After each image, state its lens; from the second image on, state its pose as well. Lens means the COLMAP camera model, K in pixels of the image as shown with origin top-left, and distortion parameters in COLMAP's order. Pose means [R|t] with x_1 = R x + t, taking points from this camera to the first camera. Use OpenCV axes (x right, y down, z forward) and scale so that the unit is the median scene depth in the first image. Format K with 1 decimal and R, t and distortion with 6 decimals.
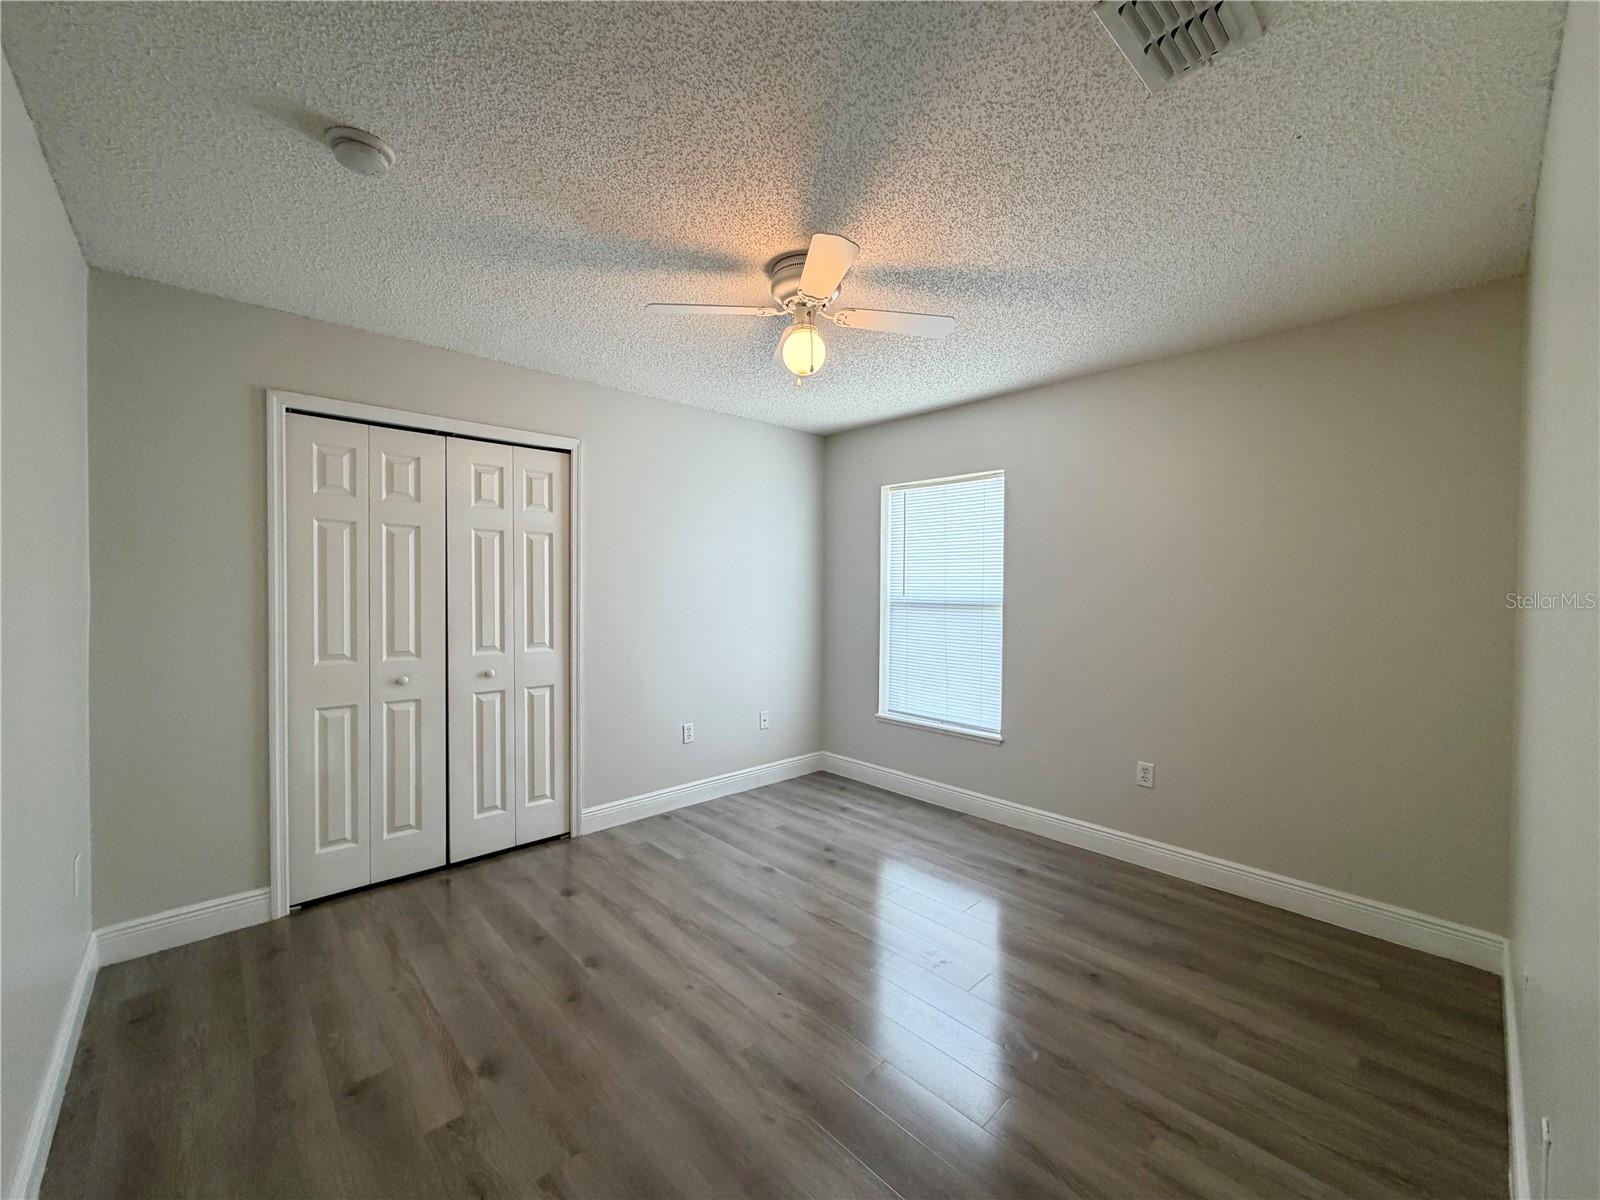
lens RADIAL K [[637.8, 0, 794.2], [0, 637.8, 599.1], [0, 0, 1]] dist [-0.000753, 0.000403]
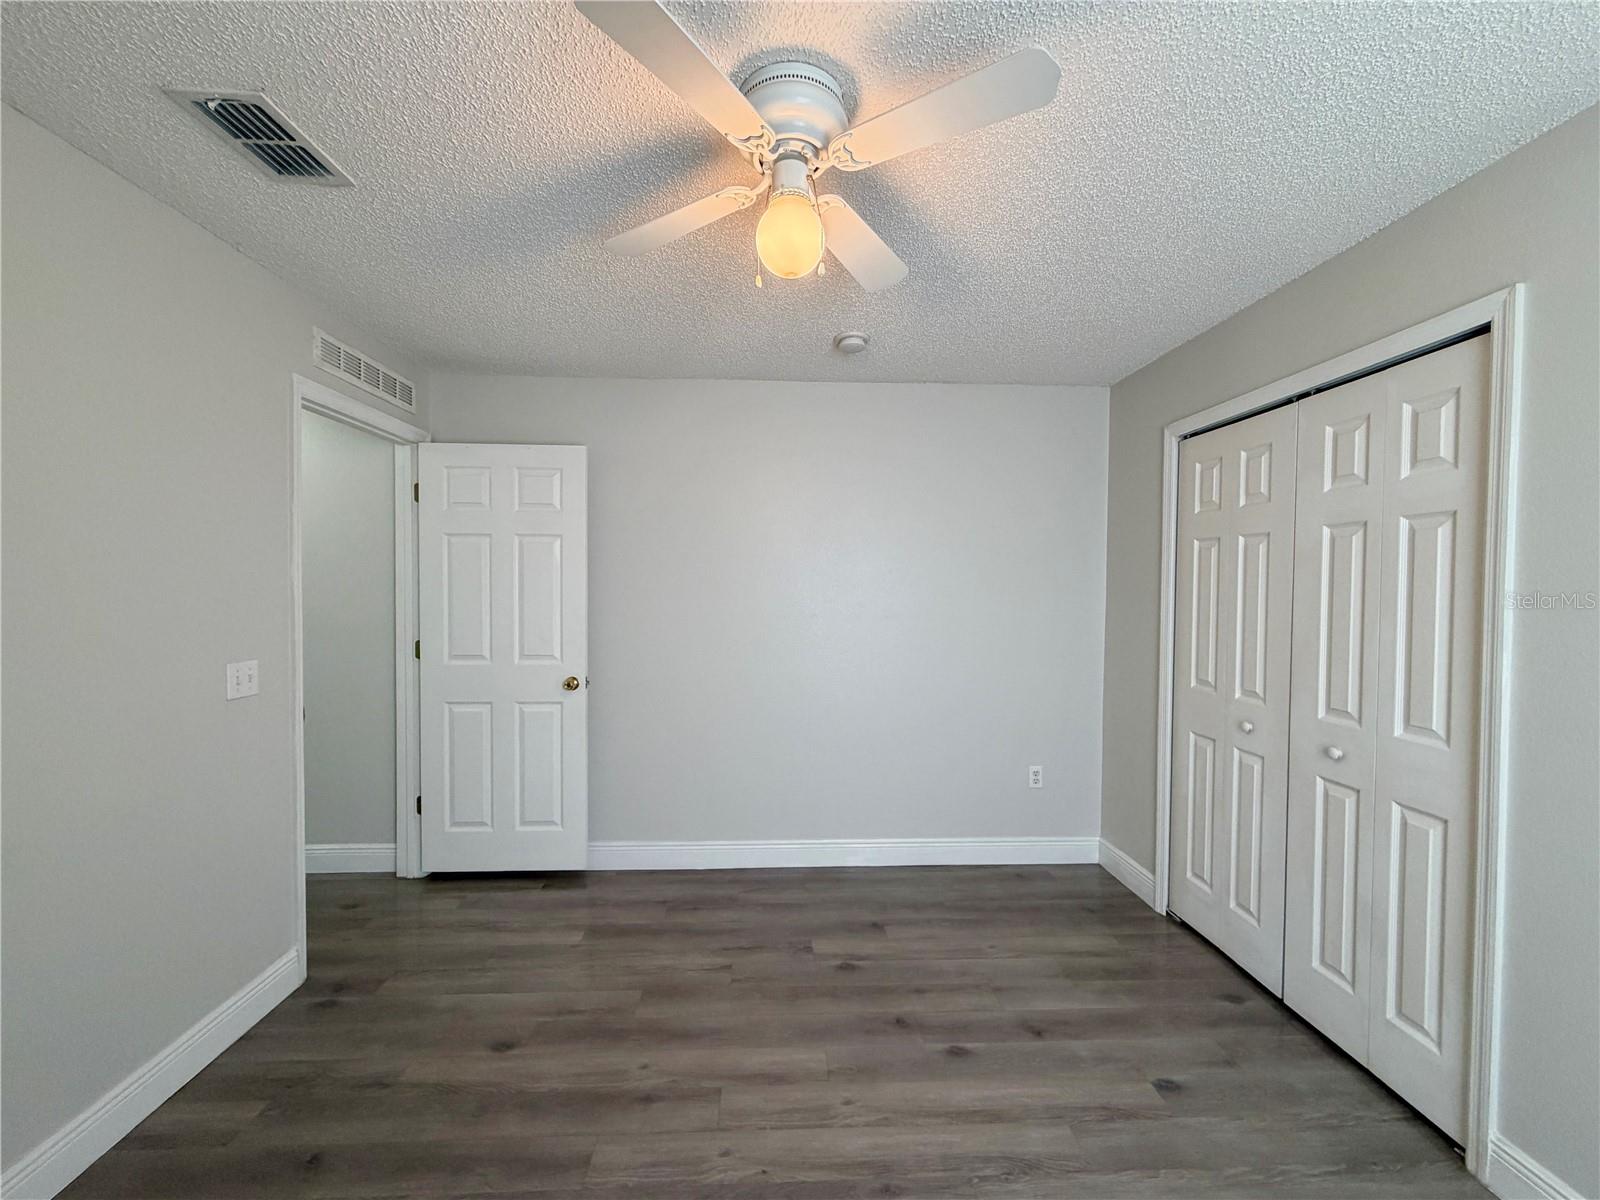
lens RADIAL K [[637.8, 0, 794.2], [0, 637.8, 599.1], [0, 0, 1]] dist [-0.000753, 0.000403]
pose [[-0.651213, 0.002974, -0.758889, 0.440500], [-0.029097, 0.999159, 0.028884, -0.048140], [0.758337, 0.040891, -0.650579, 1.284605]]
